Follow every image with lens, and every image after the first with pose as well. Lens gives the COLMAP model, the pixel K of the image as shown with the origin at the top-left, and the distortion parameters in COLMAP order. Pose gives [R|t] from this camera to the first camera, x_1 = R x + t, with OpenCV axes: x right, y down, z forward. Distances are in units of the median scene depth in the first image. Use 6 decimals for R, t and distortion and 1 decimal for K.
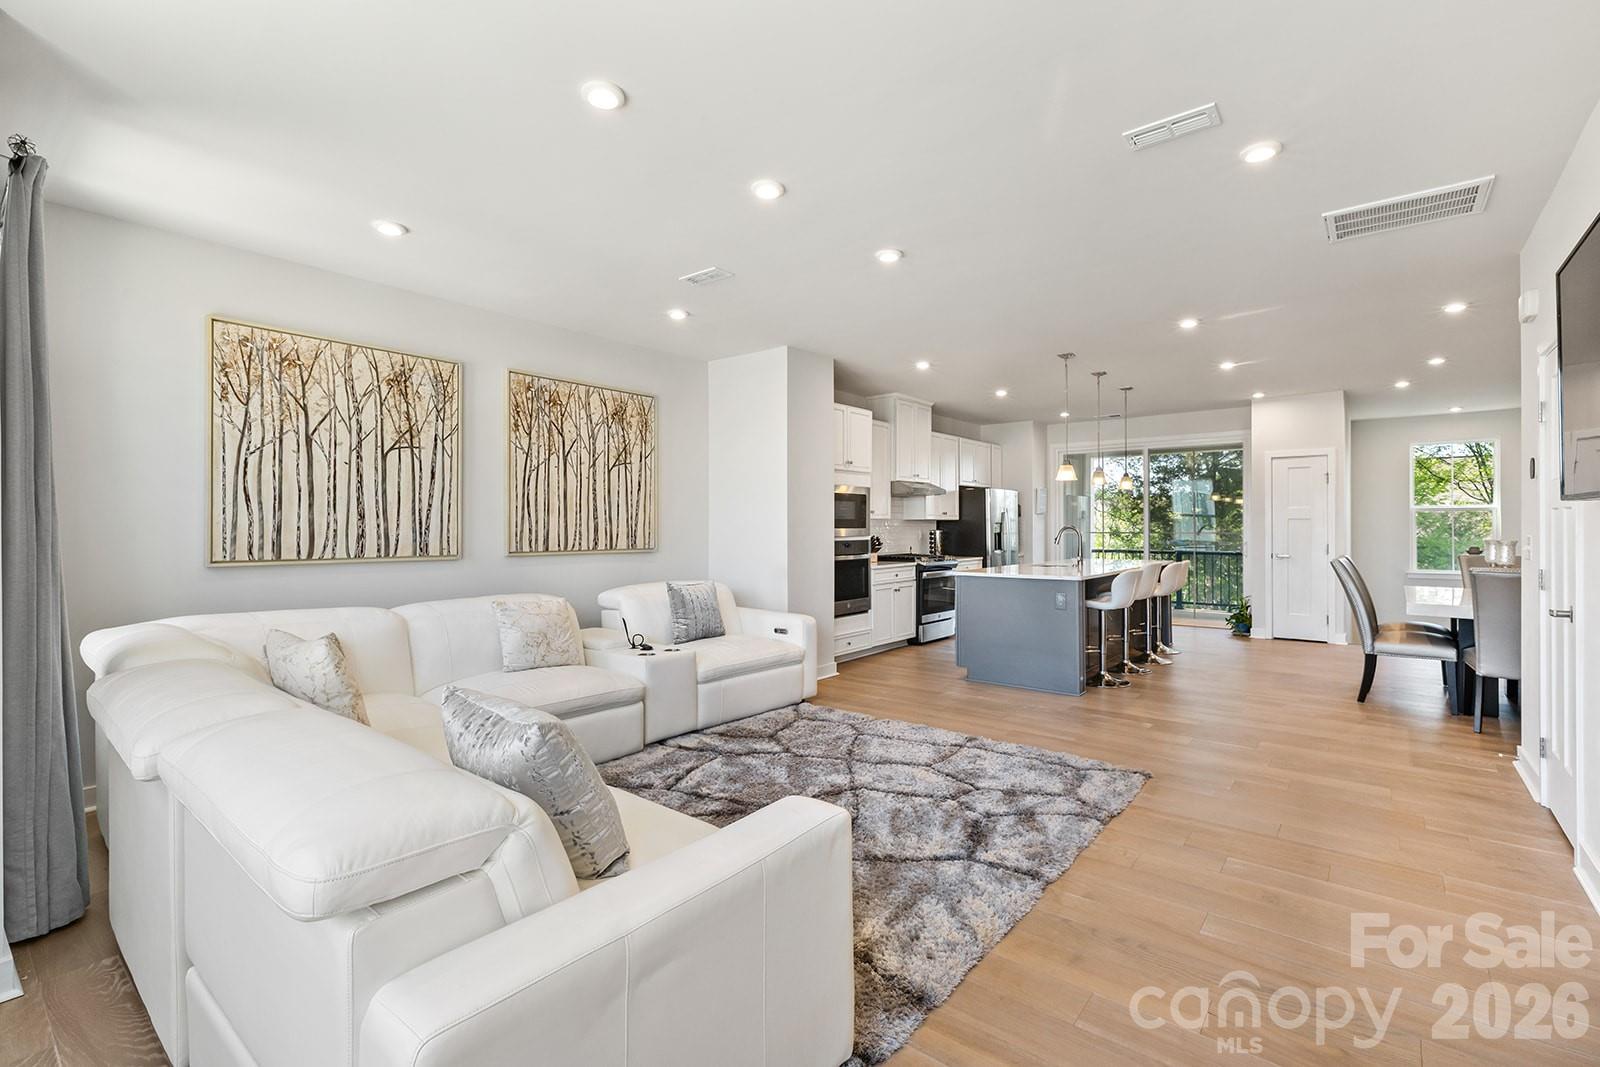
lens RADIAL K [[730.3, 0, 803.3], [0, 730.3, 527.2], [0, 0, 1]] dist [-0.000673, -0.000337]
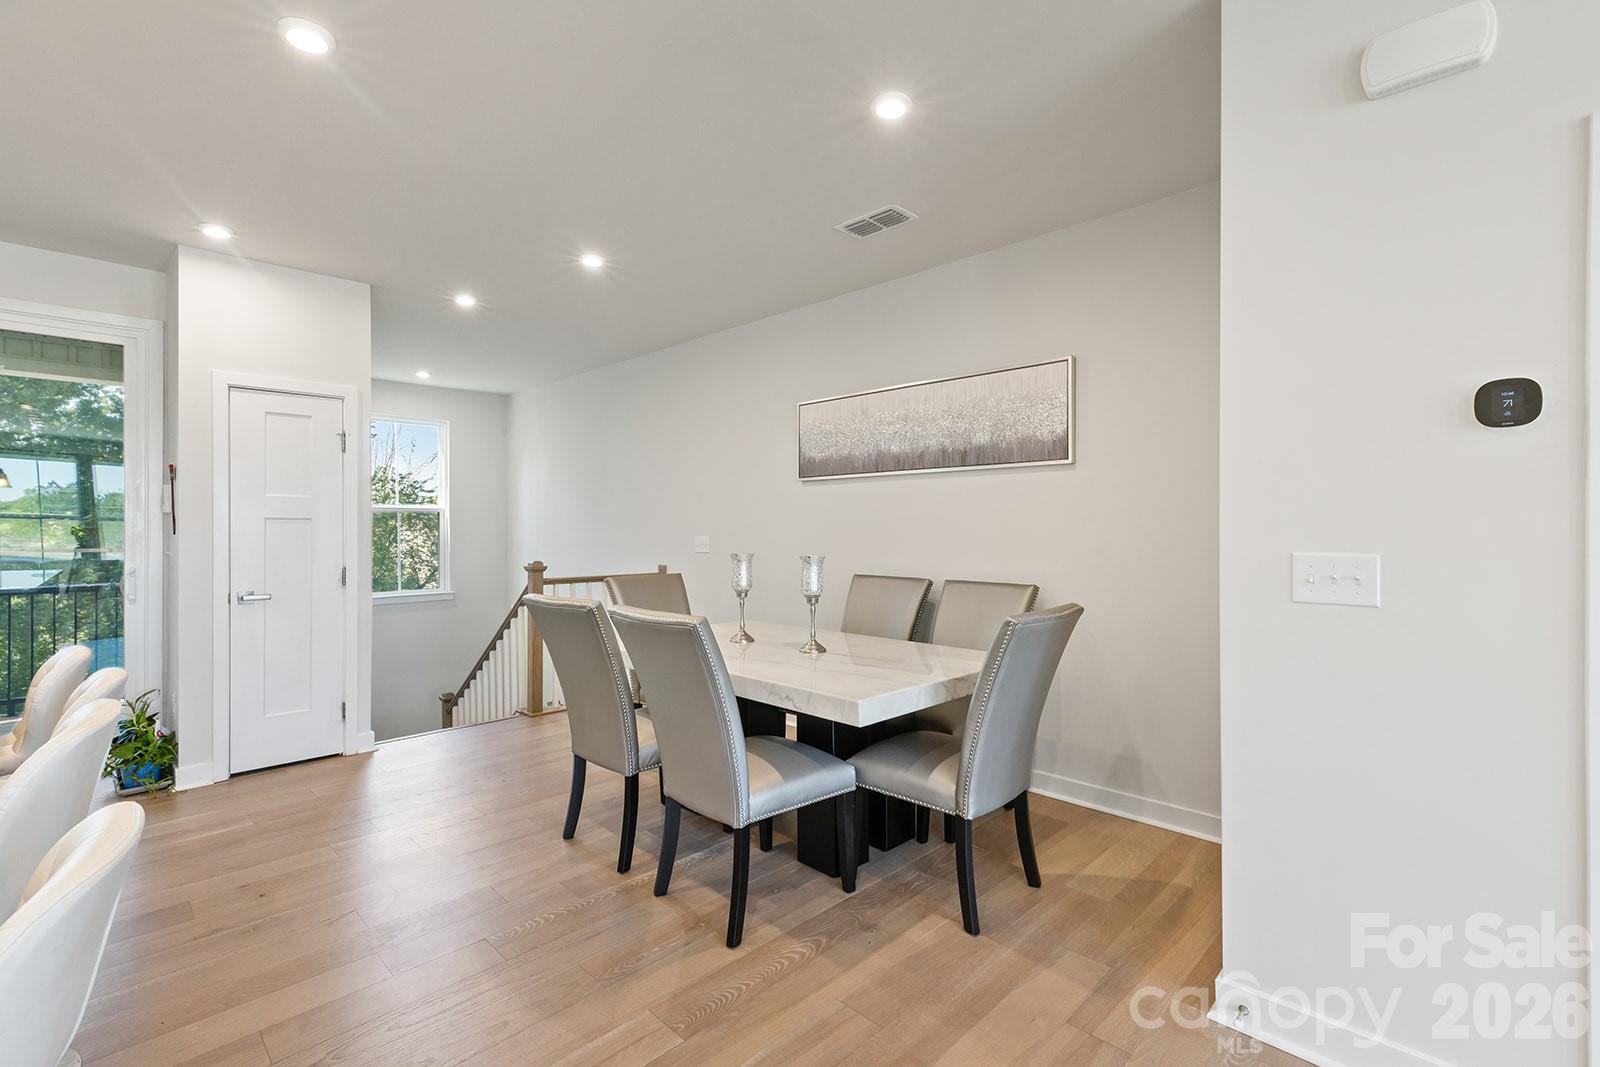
lens RADIAL K [[711.0, 0, 804.9], [0, 711.0, 524.4], [0, 0, 1]] dist [0.003103, -0.000014]
pose [[0.103745, 0.006215, 0.994585, 0.269129], [0.004498, 0.999967, -0.006718, -0.002781], [-0.994594, 0.005171, 0.103714, 0.686707]]
